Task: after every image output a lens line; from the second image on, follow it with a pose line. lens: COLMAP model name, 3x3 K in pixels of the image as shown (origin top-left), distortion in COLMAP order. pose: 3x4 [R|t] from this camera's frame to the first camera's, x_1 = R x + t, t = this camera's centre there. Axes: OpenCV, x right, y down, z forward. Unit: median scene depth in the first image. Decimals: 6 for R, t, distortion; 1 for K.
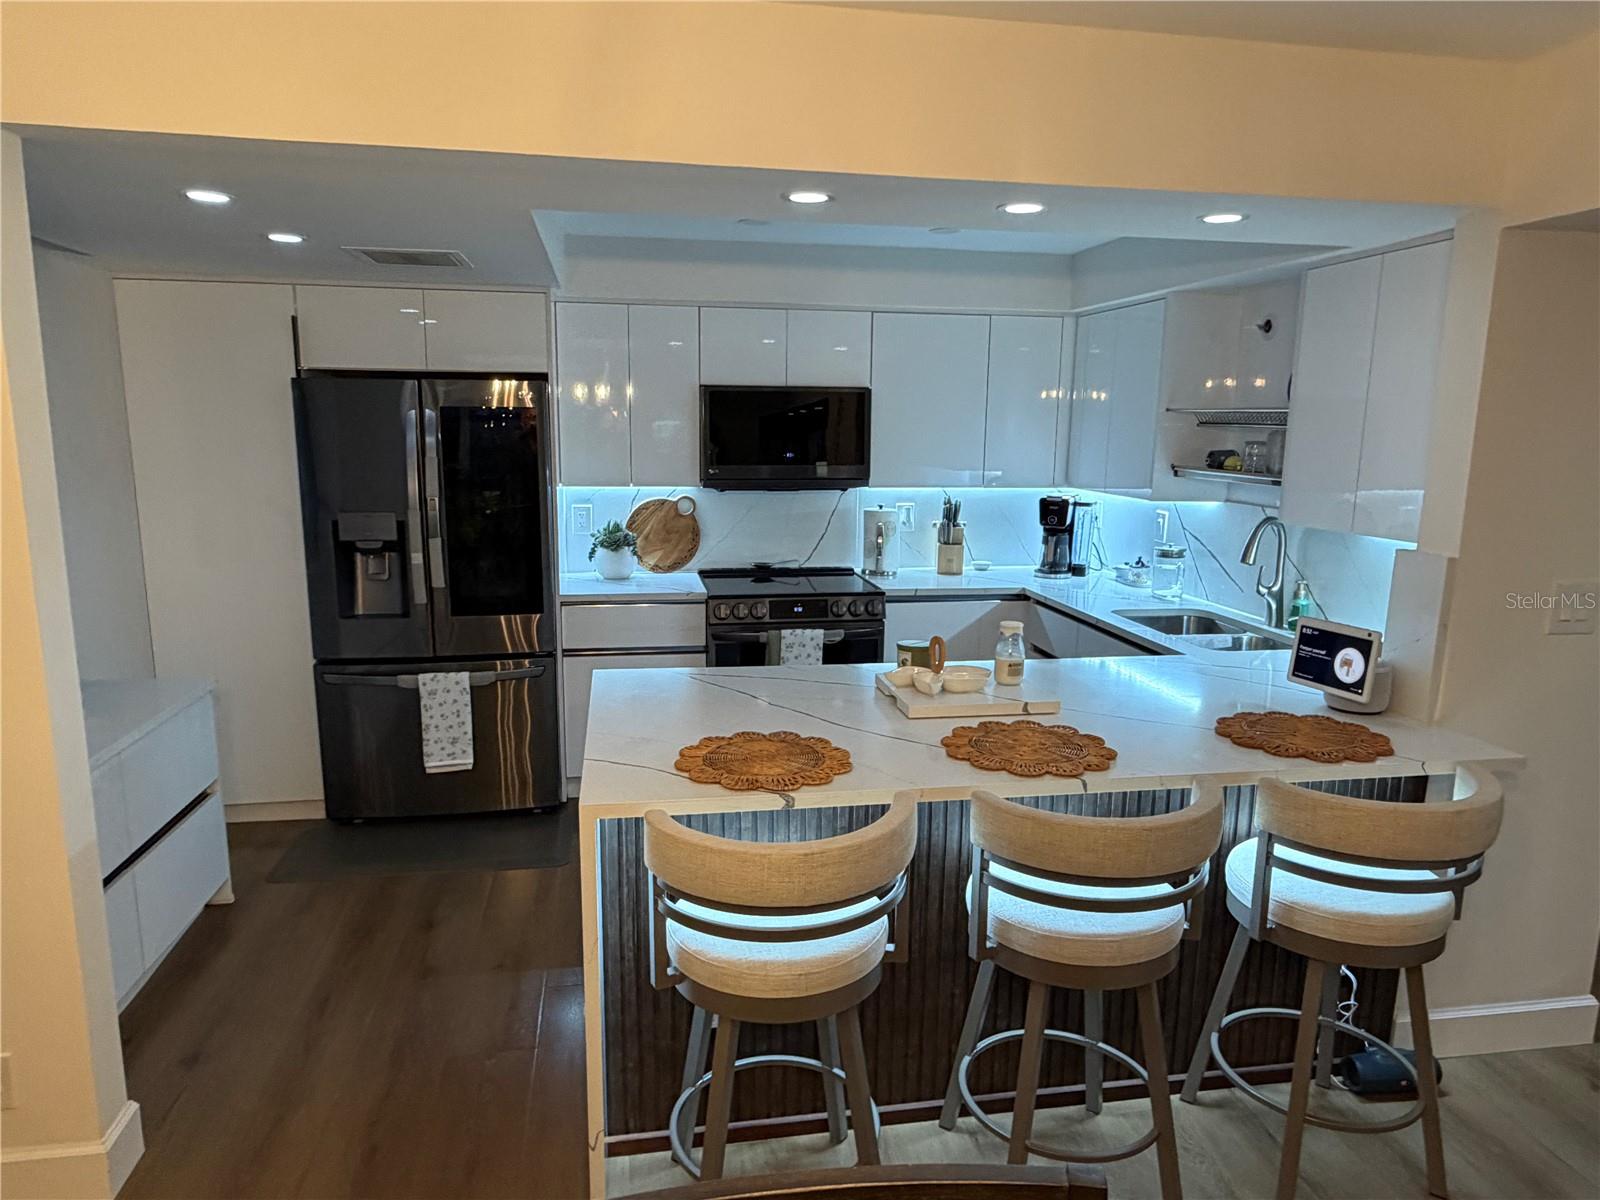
lens RADIAL K [[1002.2, 0, 796.5], [0, 1002.2, 608.6], [0, 0, 1]] dist [-0.001057, 0.000427]
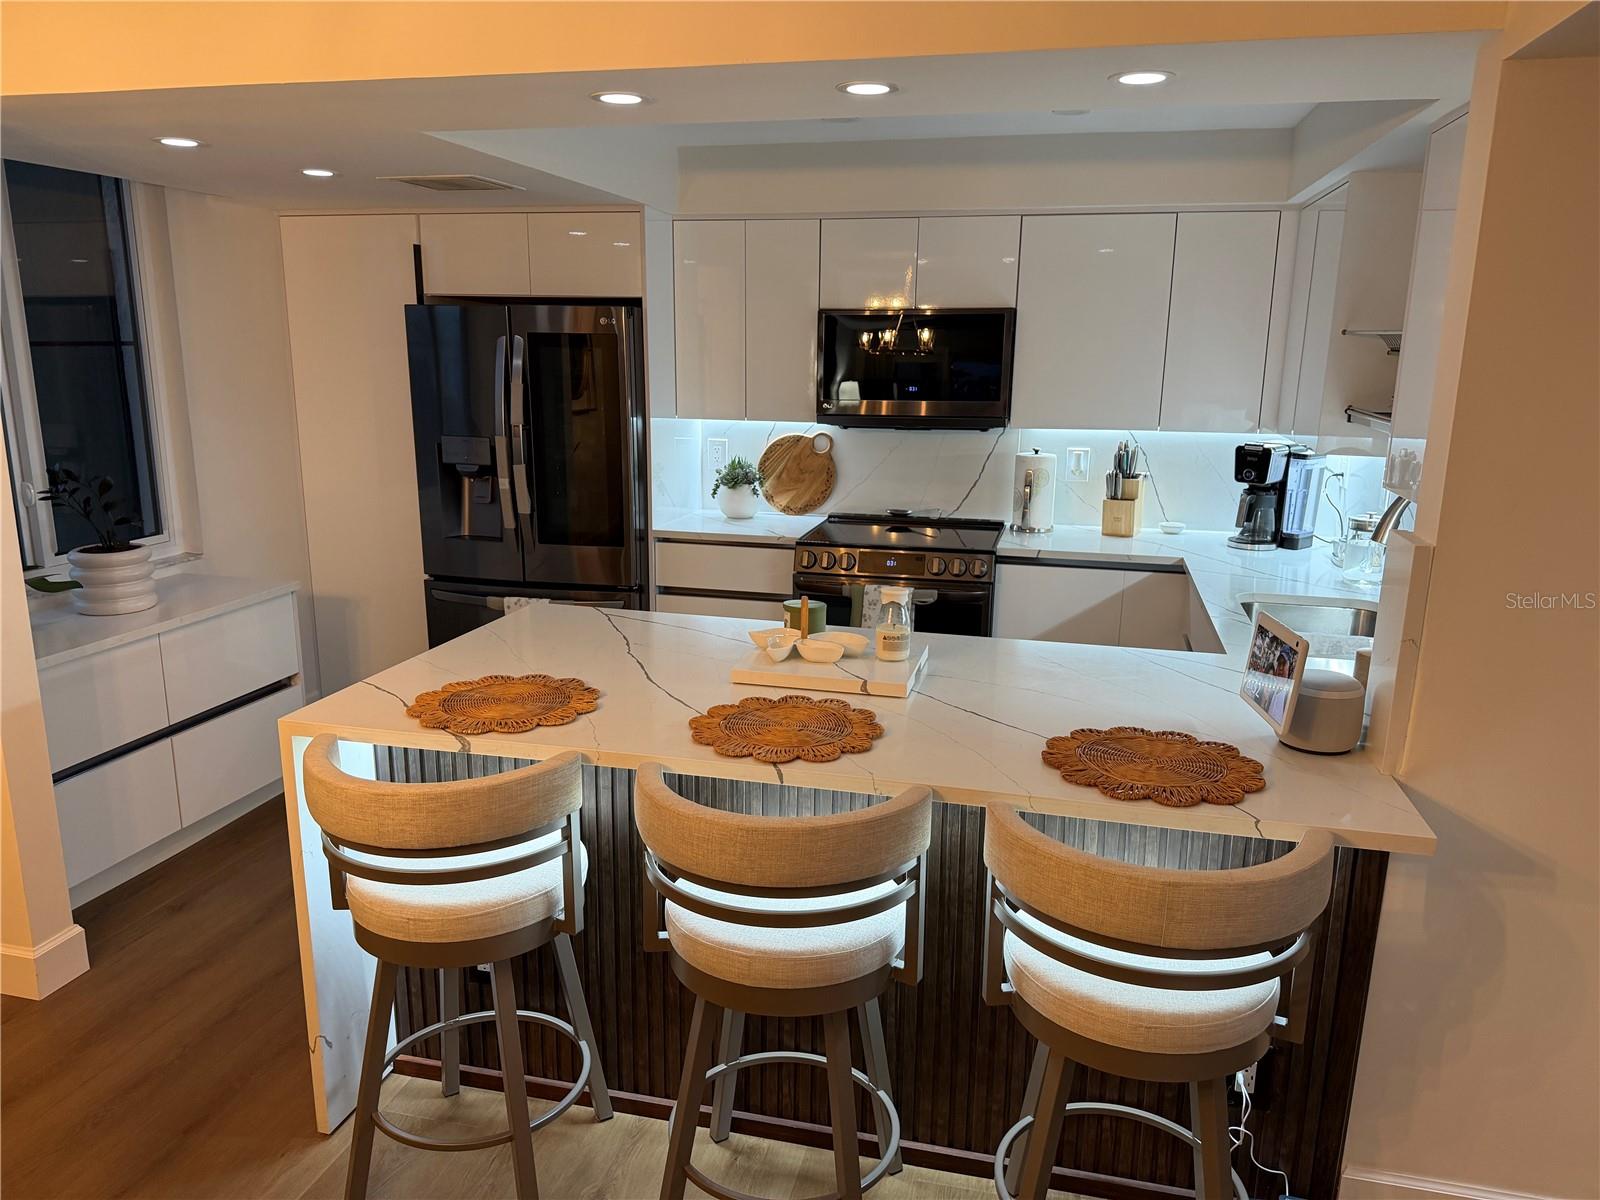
lens RADIAL K [[1135.7, 0, 798.1], [0, 1135.7, 596.5], [0, 0, 1]] dist [0.055202, -0.077398]
pose [[0.915611, 0.086667, -0.392614, 0.316087], [-0.074703, 0.996159, 0.045683, -0.010167], [0.395065, -0.012499, 0.918568, 0.050230]]
